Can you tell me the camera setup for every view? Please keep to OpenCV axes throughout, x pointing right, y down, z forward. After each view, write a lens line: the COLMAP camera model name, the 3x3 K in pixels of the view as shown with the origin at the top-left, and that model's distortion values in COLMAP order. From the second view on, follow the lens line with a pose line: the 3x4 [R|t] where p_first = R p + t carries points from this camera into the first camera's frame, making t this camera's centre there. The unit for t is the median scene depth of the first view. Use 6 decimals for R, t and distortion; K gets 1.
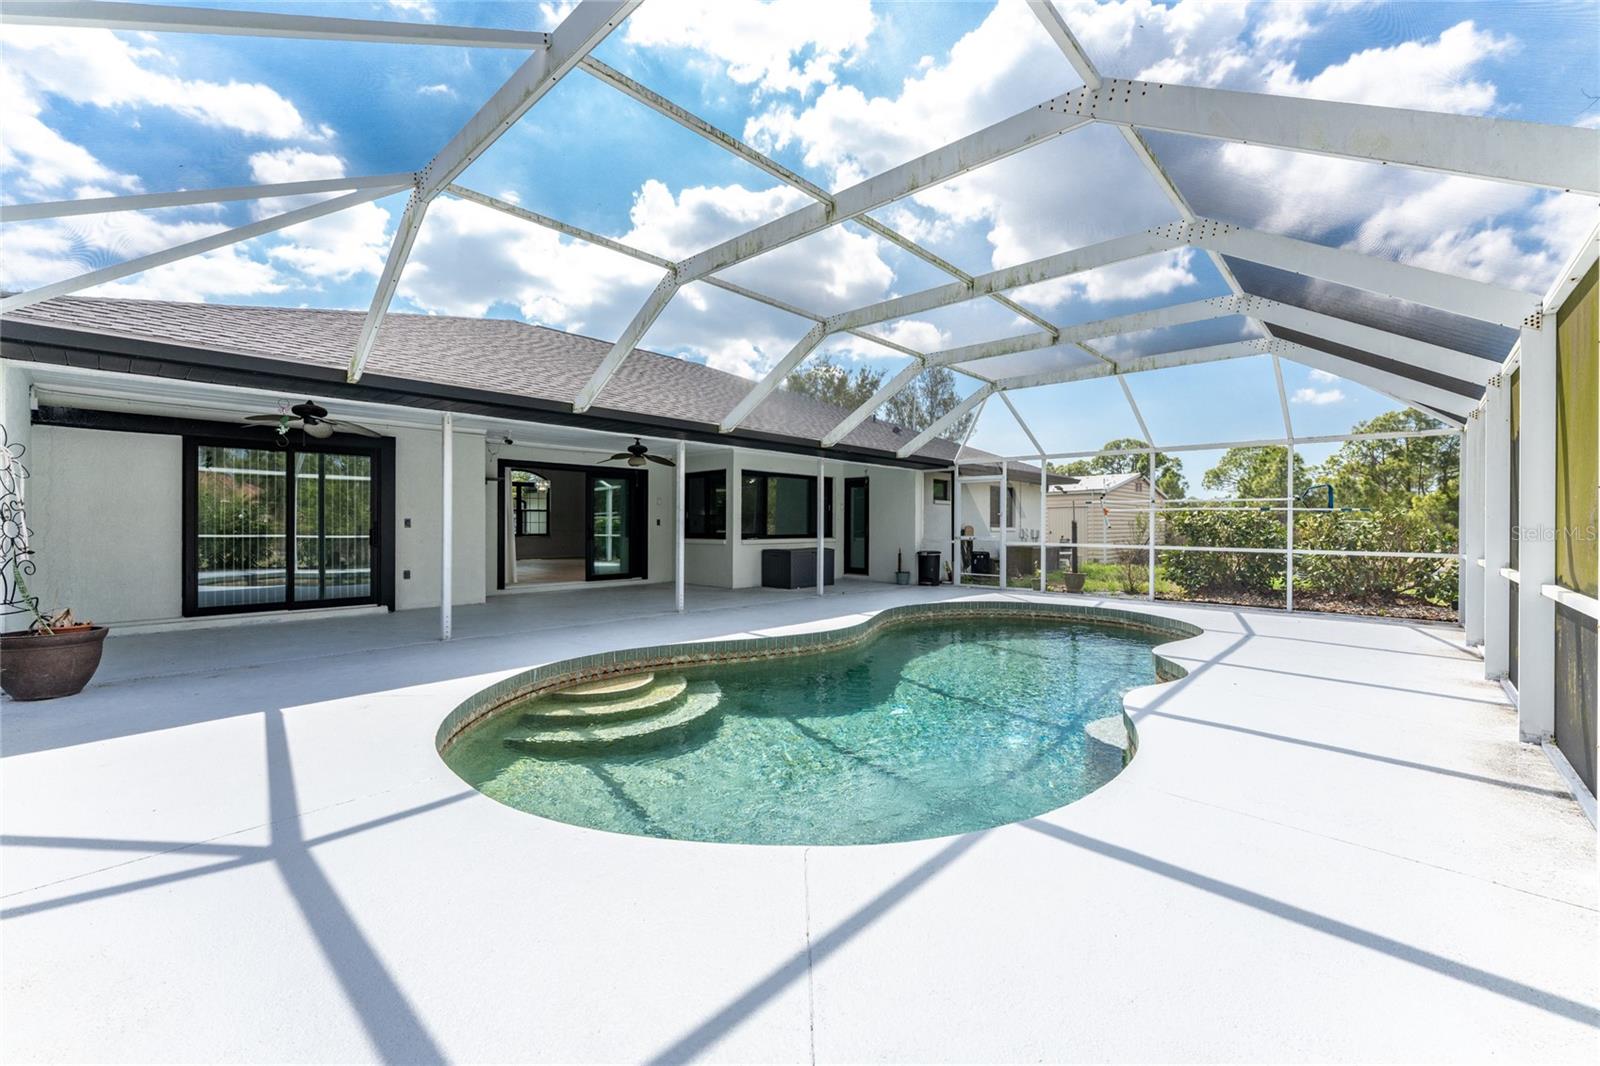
lens RADIAL K [[654.9, 0, 840.1], [0, 654.9, 525.7], [0, 0, 1]] dist [-0.001273, -0.000014]
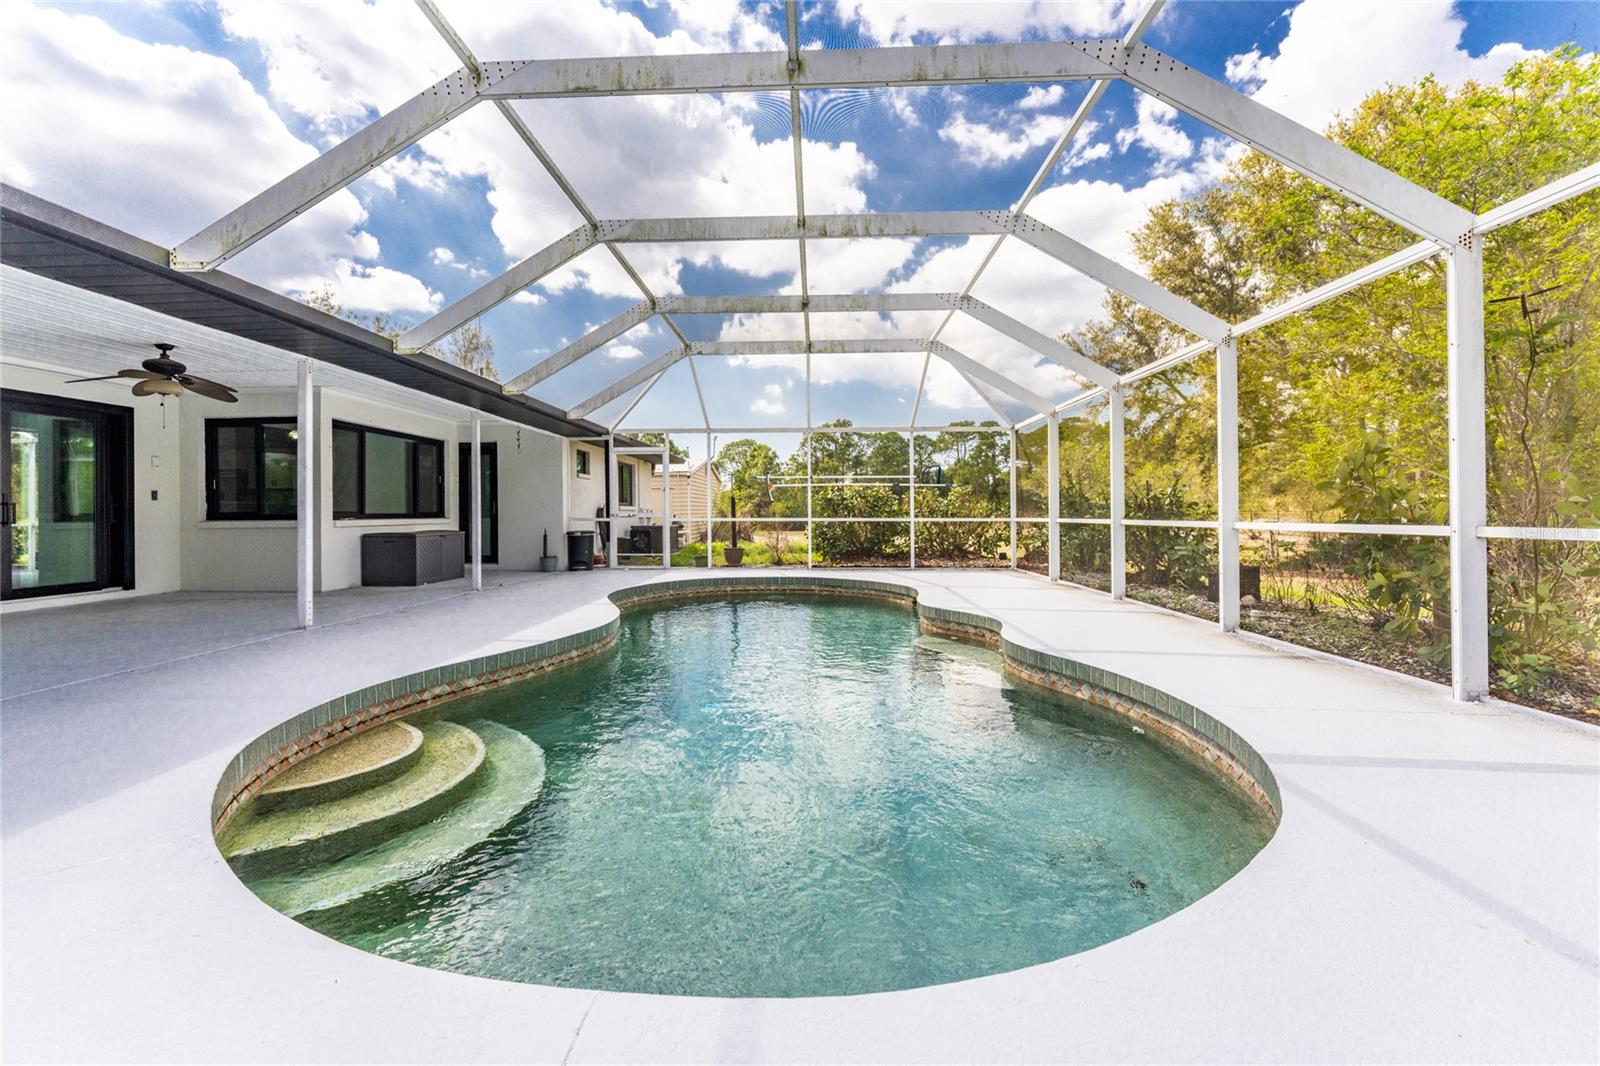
lens RADIAL K [[654.9, 0, 795.1], [0, 654.9, 519.4], [0, 0, 1]] dist [-0.001273, -0.000014]
pose [[0.777293, -0.016989, 0.628909, -0.204960], [0.011975, 0.999854, 0.012209, 0.017598], [-0.629024, -0.001959, 0.777383, 0.156268]]
